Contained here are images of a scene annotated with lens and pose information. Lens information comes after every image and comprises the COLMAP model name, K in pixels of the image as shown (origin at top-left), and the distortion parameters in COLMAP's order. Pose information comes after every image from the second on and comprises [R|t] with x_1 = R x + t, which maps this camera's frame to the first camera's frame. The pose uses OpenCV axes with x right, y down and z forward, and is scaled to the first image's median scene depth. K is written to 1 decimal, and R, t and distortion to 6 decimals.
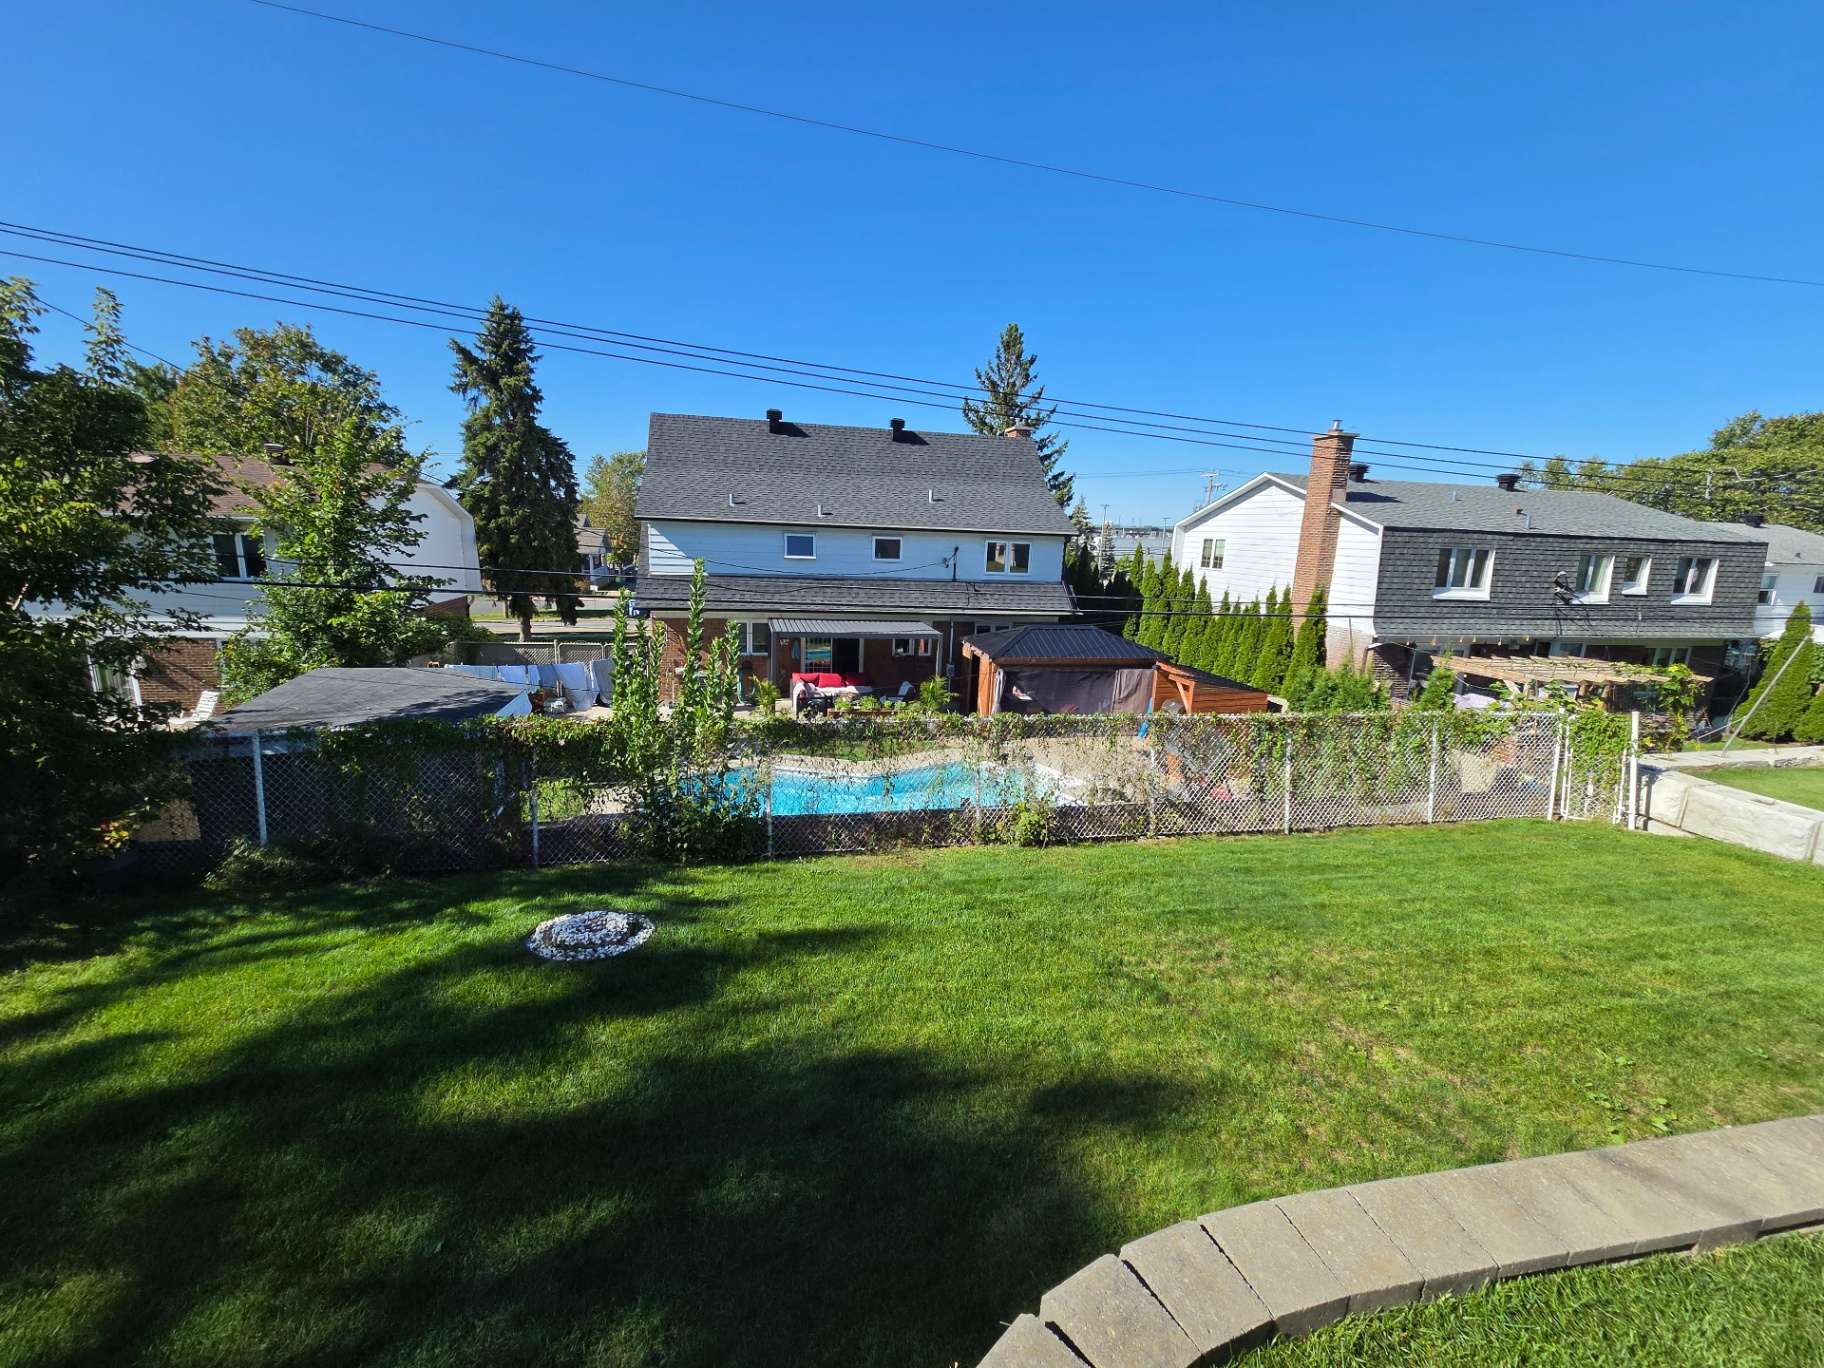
lens RADIAL K [[732.0, 0, 912.1], [0, 732.0, 681.8], [0, 0, 1]] dist [-0.006192, 0.004303]
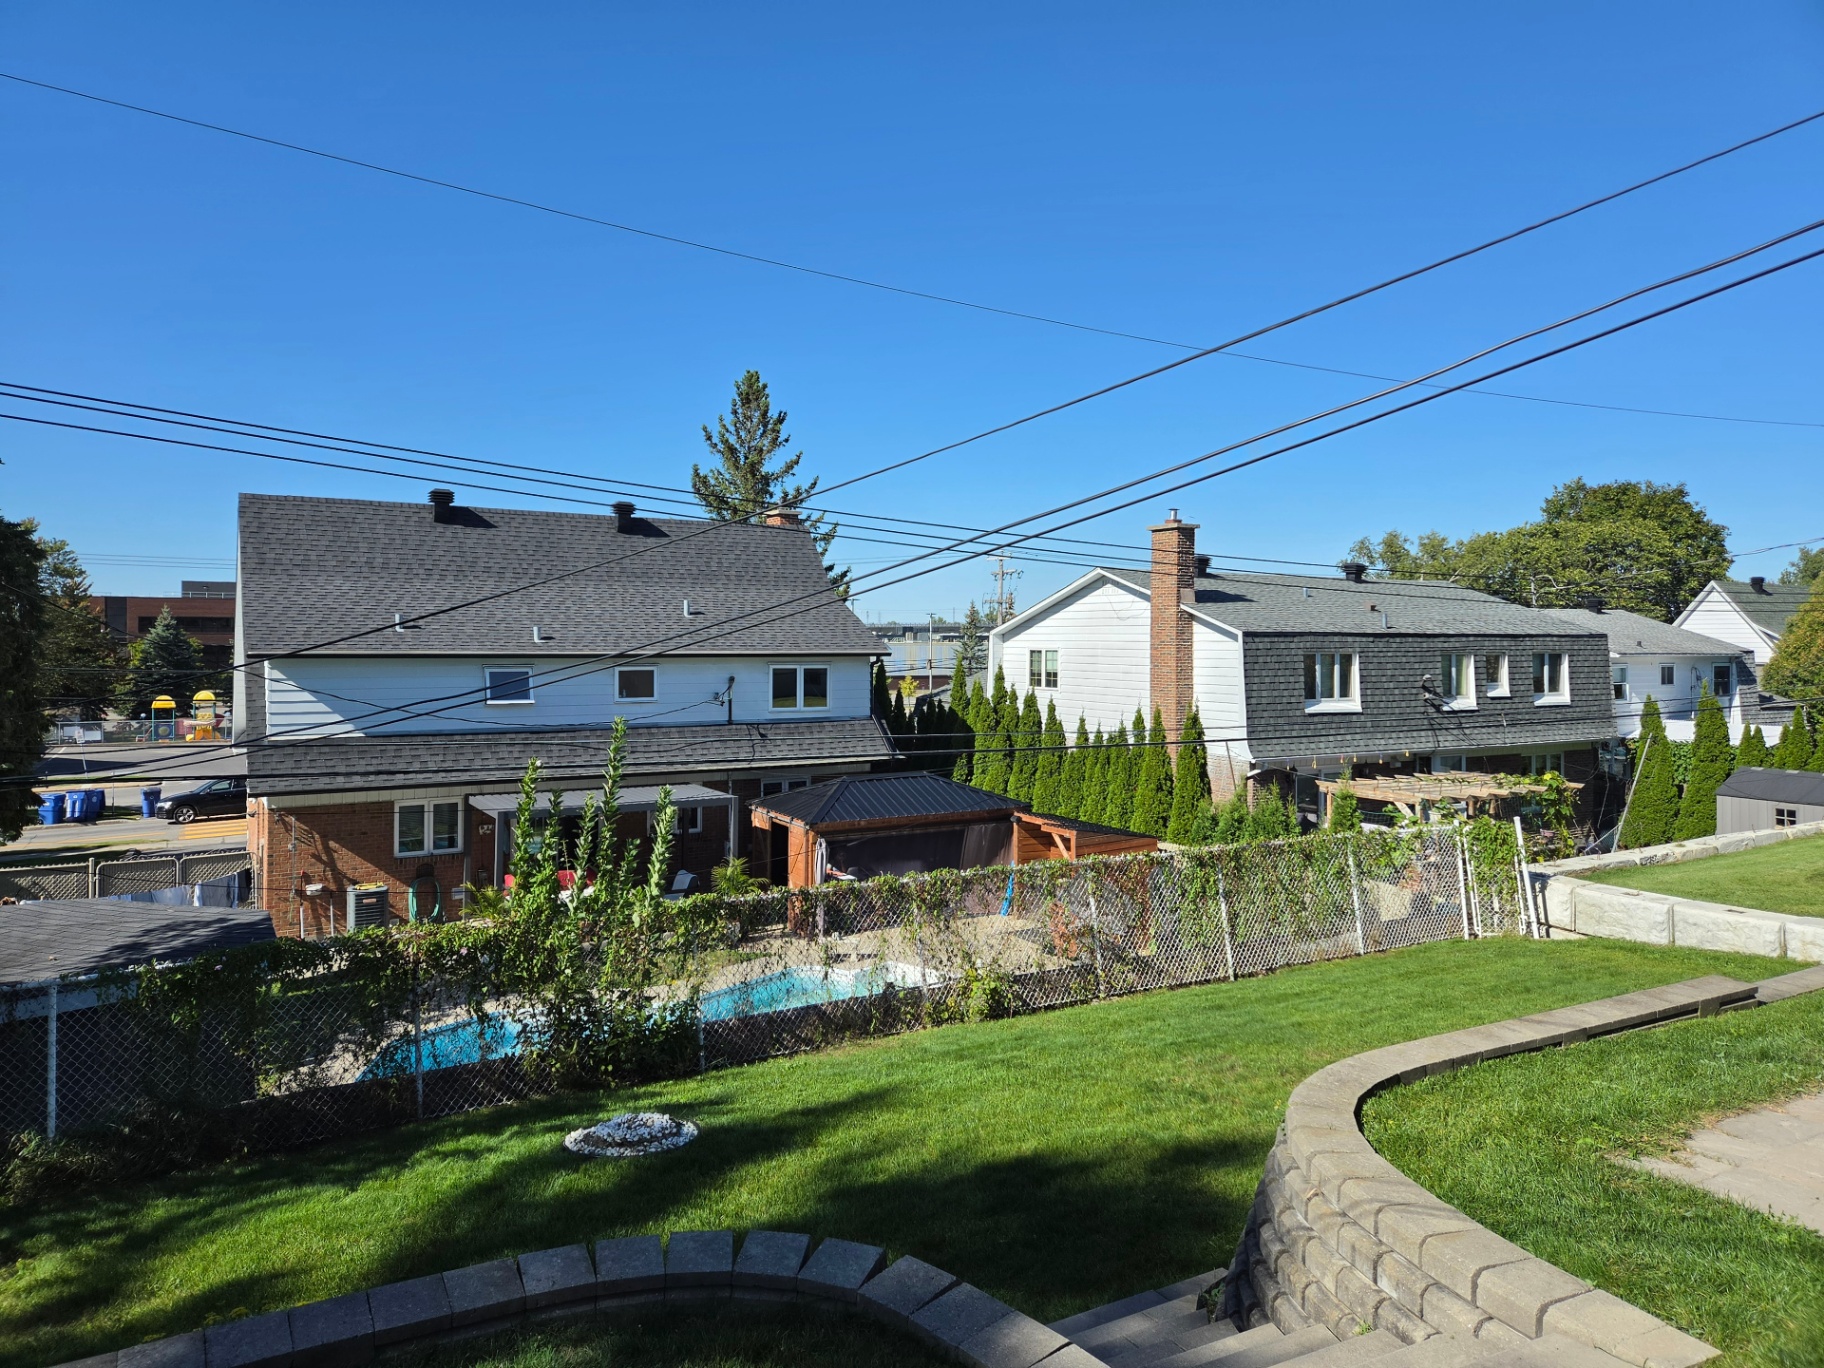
lens RADIAL K [[1178.0, 0, 903.1], [0, 1178.0, 646.8], [0, 0, 1]] dist [0.073458, -0.057597]
pose [[0.951081, -0.035329, 0.306915, -0.148650], [0.093986, 0.979440, -0.178506, 0.012395], [-0.294299, 0.198619, 0.934847, -0.161987]]
